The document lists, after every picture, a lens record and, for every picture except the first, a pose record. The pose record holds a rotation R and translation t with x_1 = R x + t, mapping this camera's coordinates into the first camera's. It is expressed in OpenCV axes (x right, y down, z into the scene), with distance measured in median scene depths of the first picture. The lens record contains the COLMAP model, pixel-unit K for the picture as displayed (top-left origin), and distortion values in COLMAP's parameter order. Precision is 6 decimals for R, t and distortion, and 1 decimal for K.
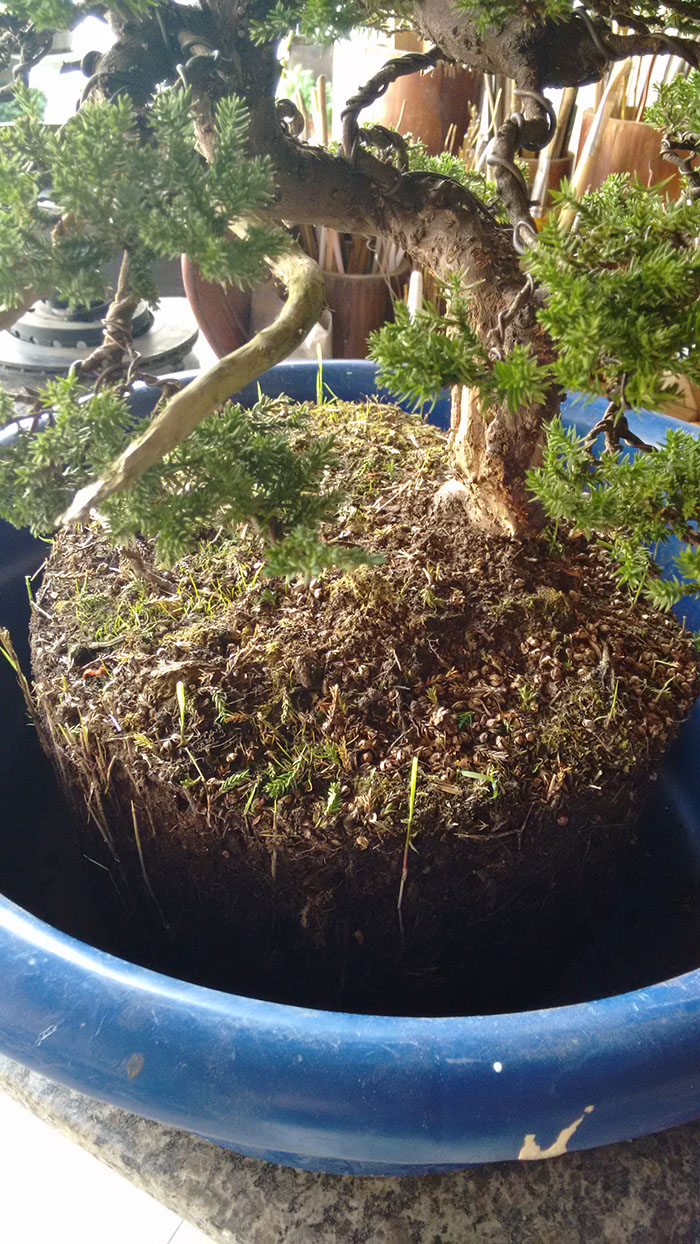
lens RADIAL K [[966.0, 0, 350.0], [0, 966.0, 622.0], [0, 0, 1]] dist [0.119505, -0.137999]
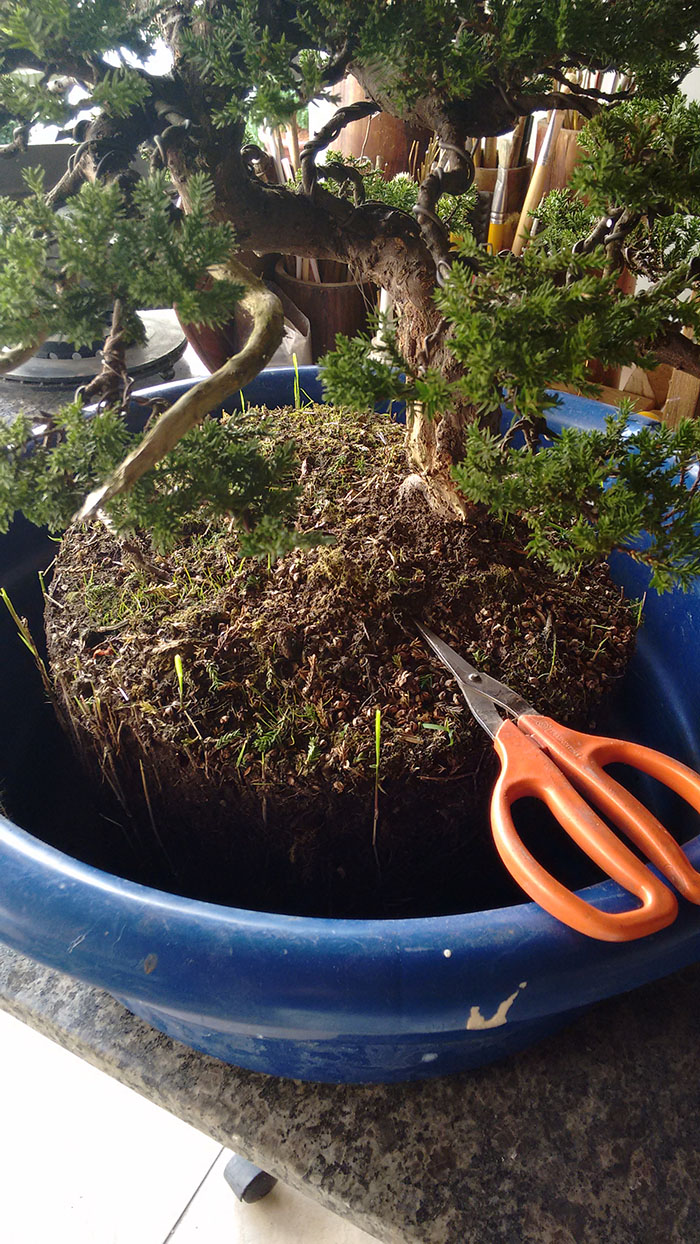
lens RADIAL K [[968.7, 0, 350.0], [0, 968.7, 622.0], [0, 0, 1]] dist [0.127575, -0.130054]
pose [[0.999377, -0.035192, -0.002586, 0.032855], [0.035206, 0.999364, 0.005665, 0.020457], [0.002385, -0.005753, 0.999981, -0.152794]]
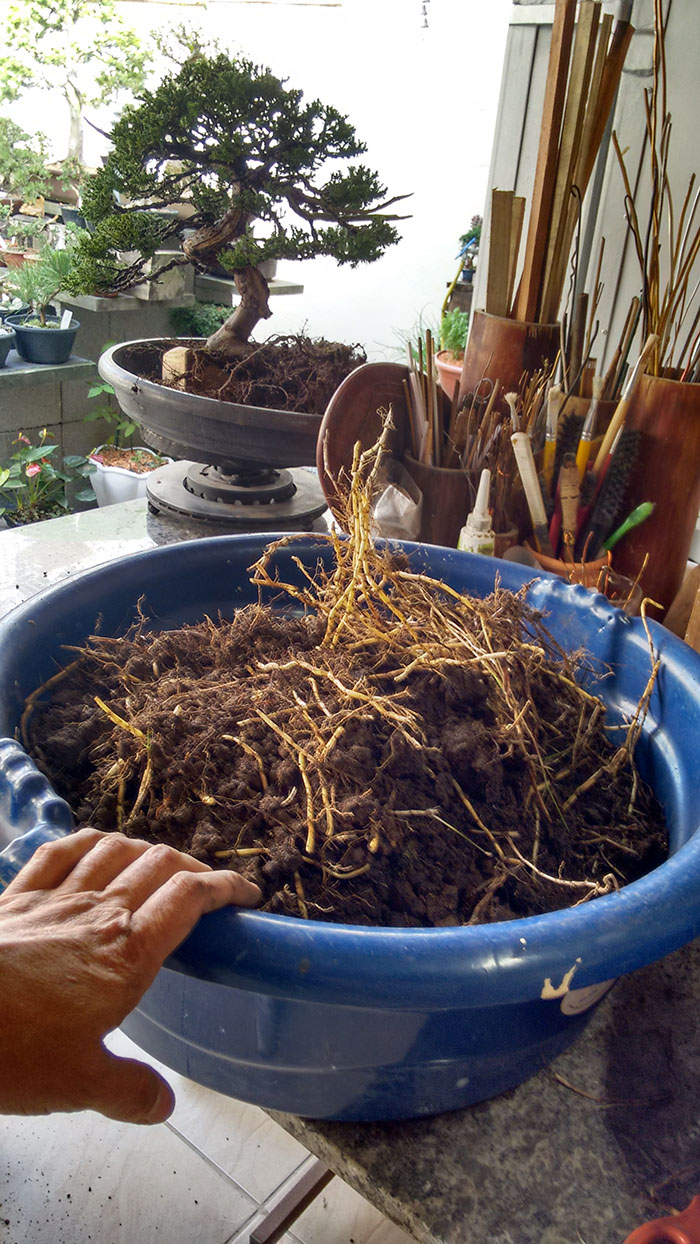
lens RADIAL K [[968.7, 0, 350.0], [0, 968.7, 622.0], [0, 0, 1]] dist [0.127575, -0.130054]
pose [[0.983715, 0.116381, -0.136971, 0.174003], [-0.140638, 0.972931, -0.183373, 0.225579], [0.111922, 0.199650, 0.973454, -0.534768]]
